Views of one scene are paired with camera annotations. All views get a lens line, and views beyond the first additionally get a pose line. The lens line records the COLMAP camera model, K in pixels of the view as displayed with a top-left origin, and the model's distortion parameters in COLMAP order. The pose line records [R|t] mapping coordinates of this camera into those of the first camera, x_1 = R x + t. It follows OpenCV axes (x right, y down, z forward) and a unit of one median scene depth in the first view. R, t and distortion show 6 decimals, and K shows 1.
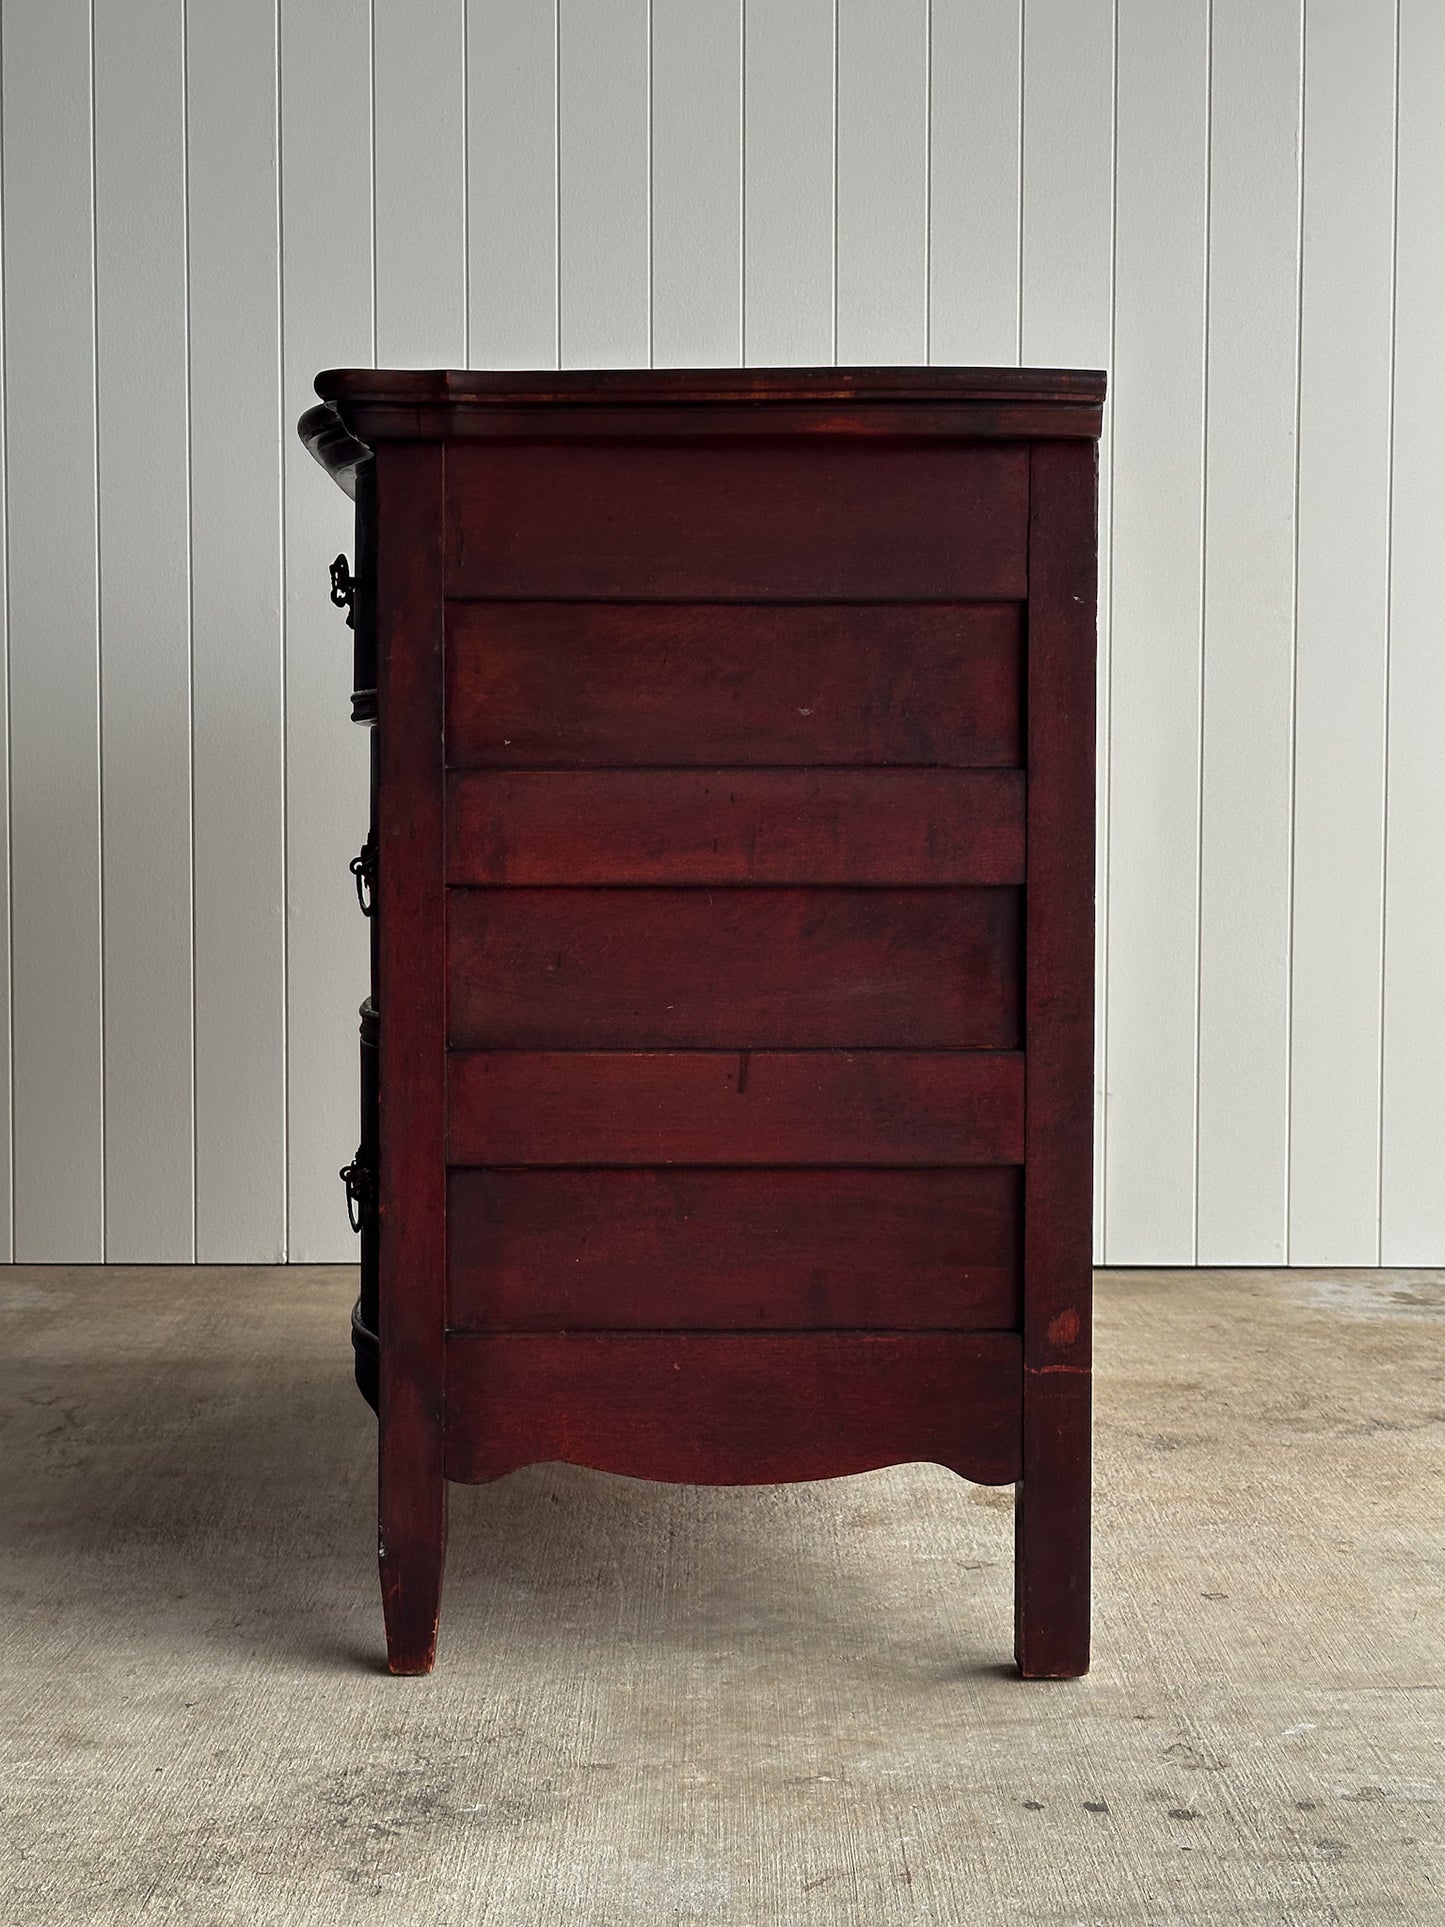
lens RADIAL K [[2719.1, 0, 751.2], [0, 2719.1, 926.7], [0, 0, 1]] dist [0.092676, -0.309783]
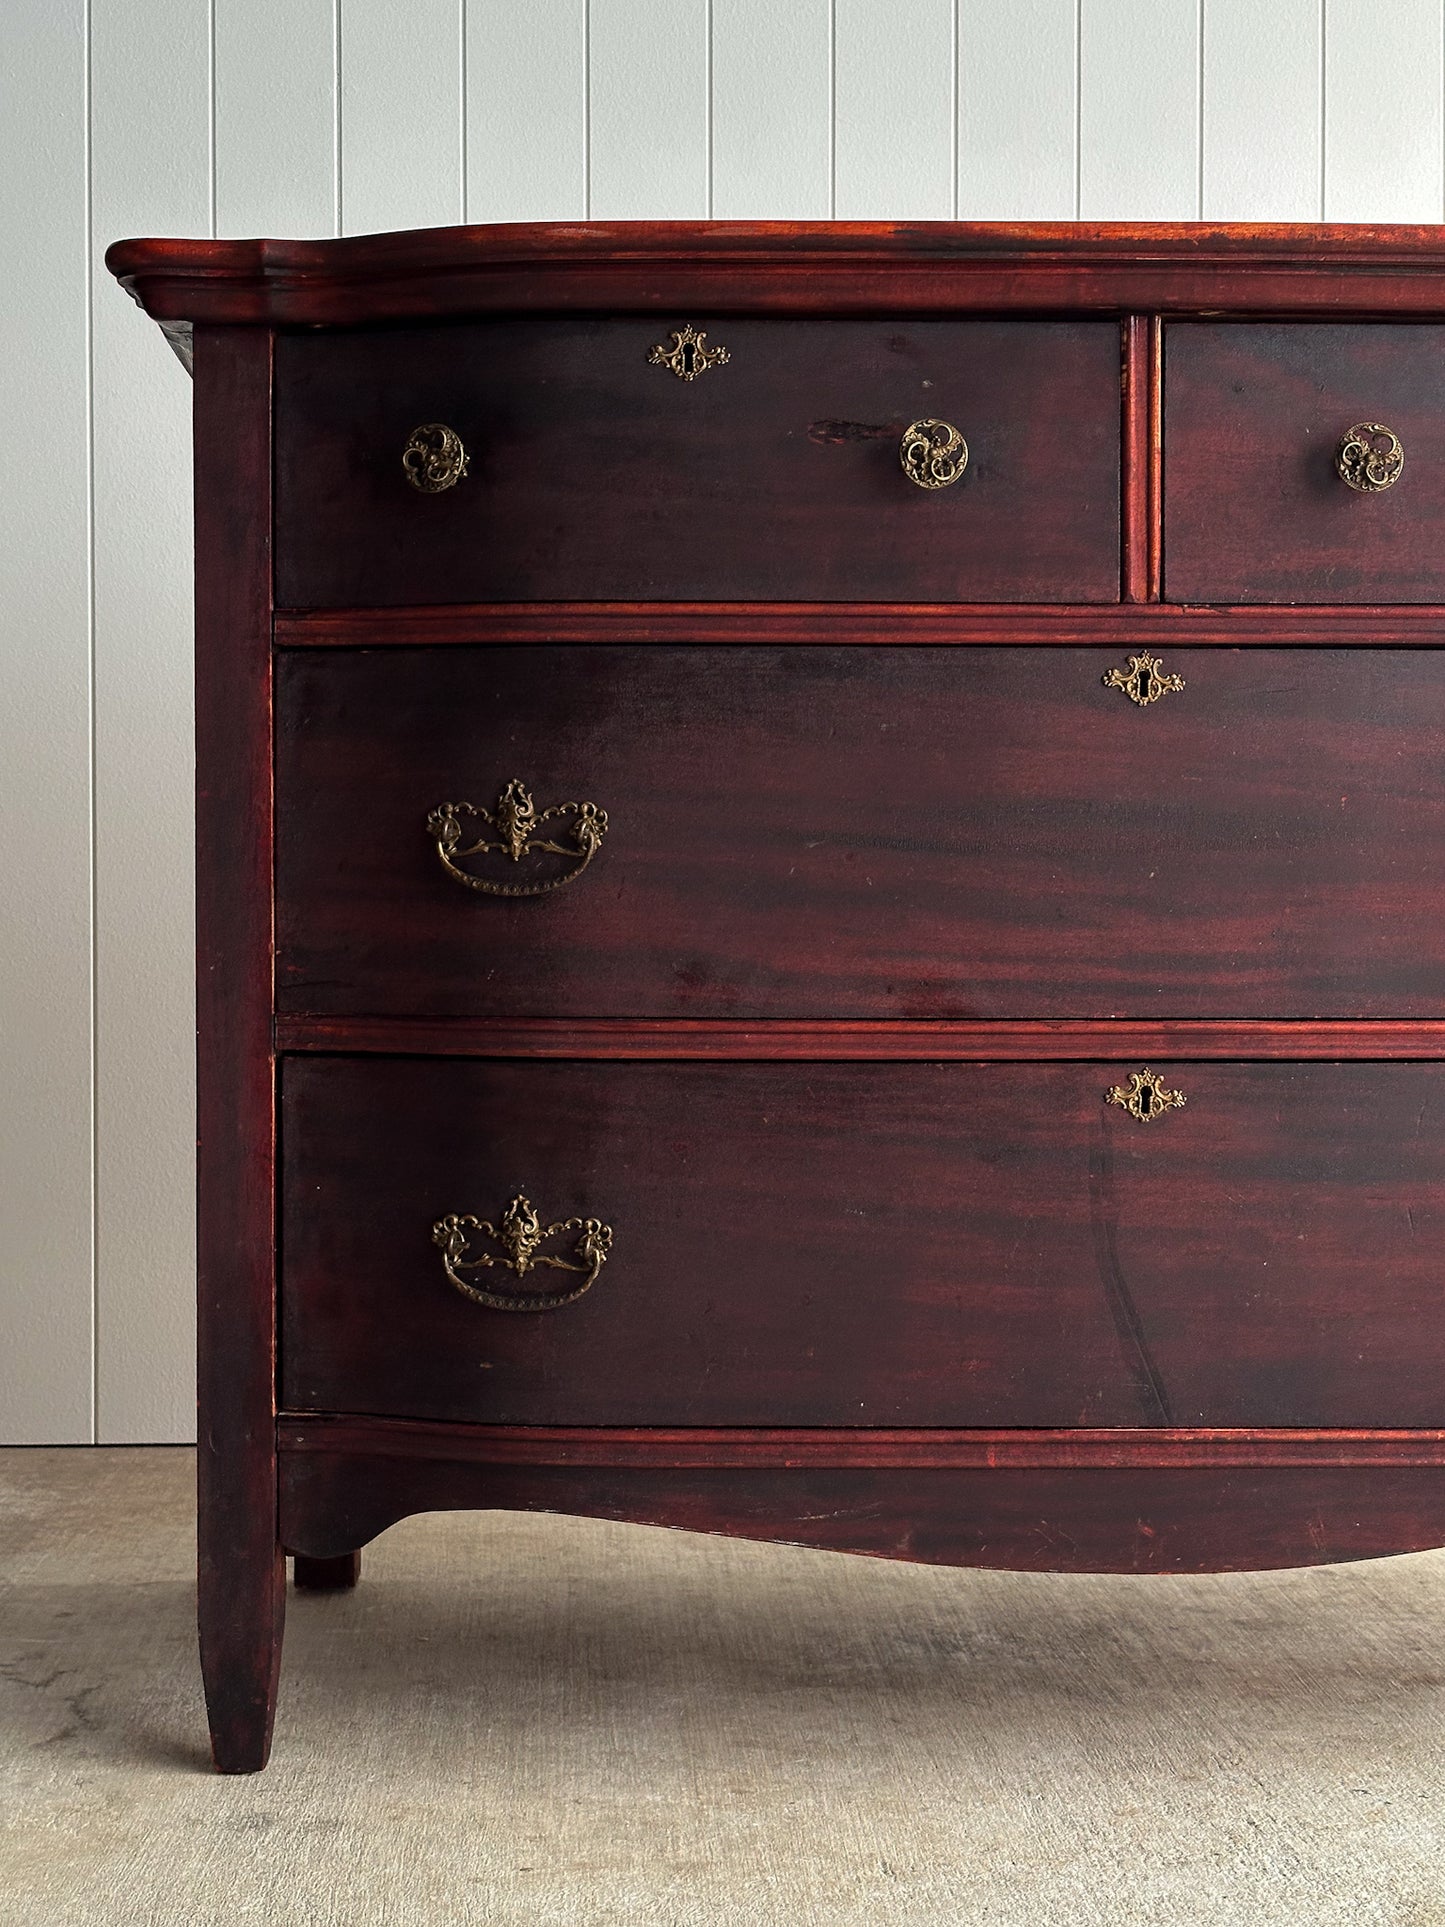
lens RADIAL K [[2707.4, 0, 742.2], [0, 2707.4, 967.0], [0, 0, 1]] dist [0.020010, 0.078185]
pose [[0.999608, -0.003088, 0.027844, -0.159878], [0.003877, 0.999591, -0.028330, 0.030378], [-0.027745, 0.028427, 0.999211, 0.503618]]
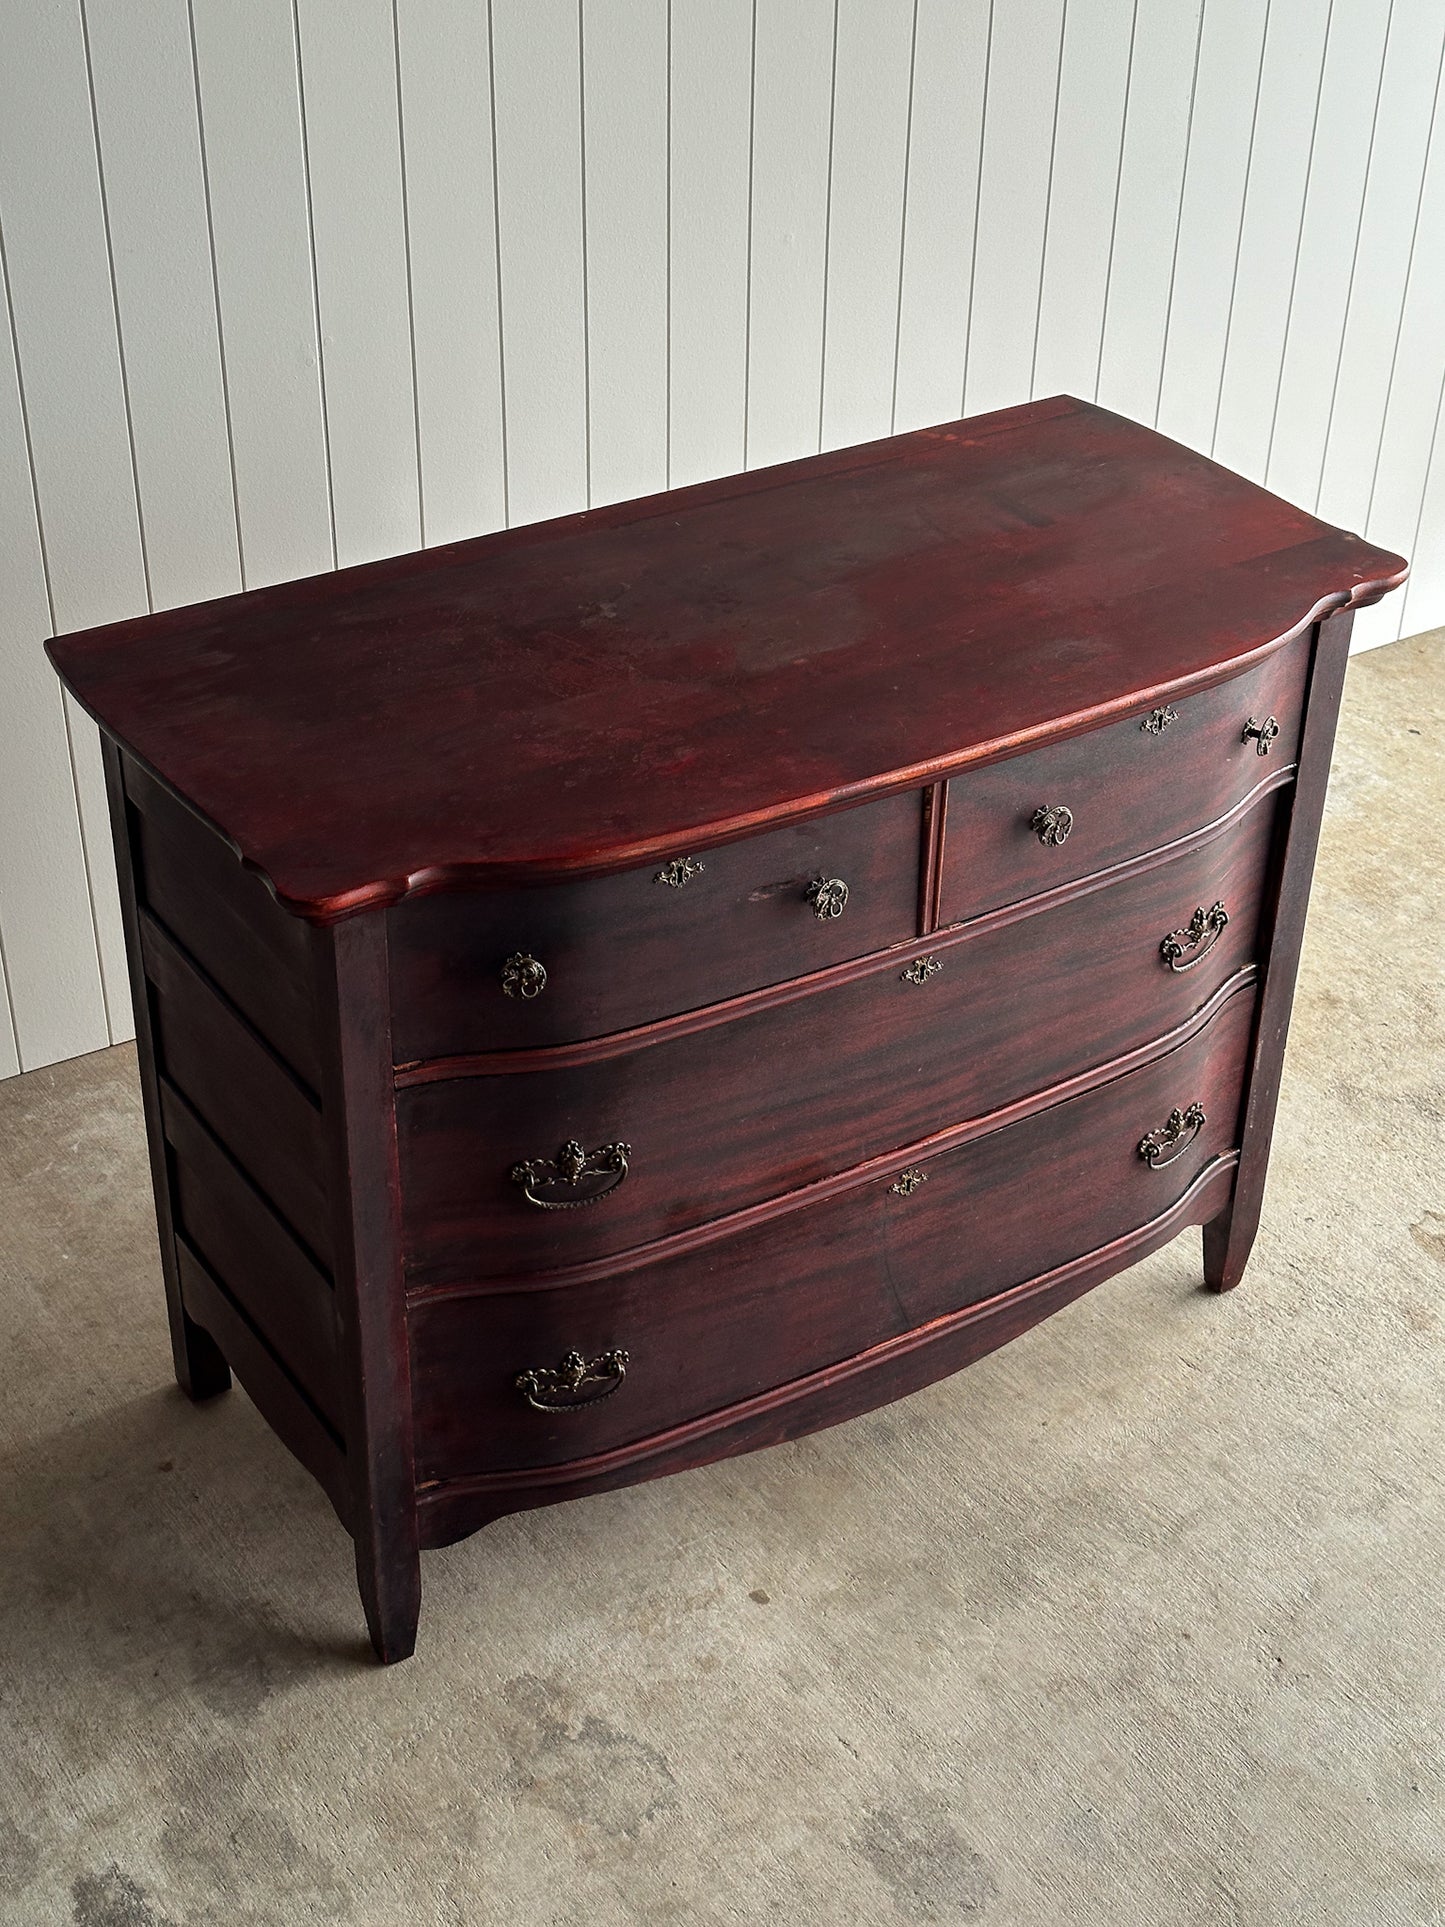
lens RADIAL K [[2707.4, 0, 742.2], [0, 2707.4, 967.0], [0, 0, 1]] dist [0.020010, 0.078185]
pose [[0.834271, -0.286291, 0.471201, -0.719673], [0.006409, 0.859600, 0.510927, -0.776787], [-0.551318, -0.423232, 0.718974, 0.434211]]
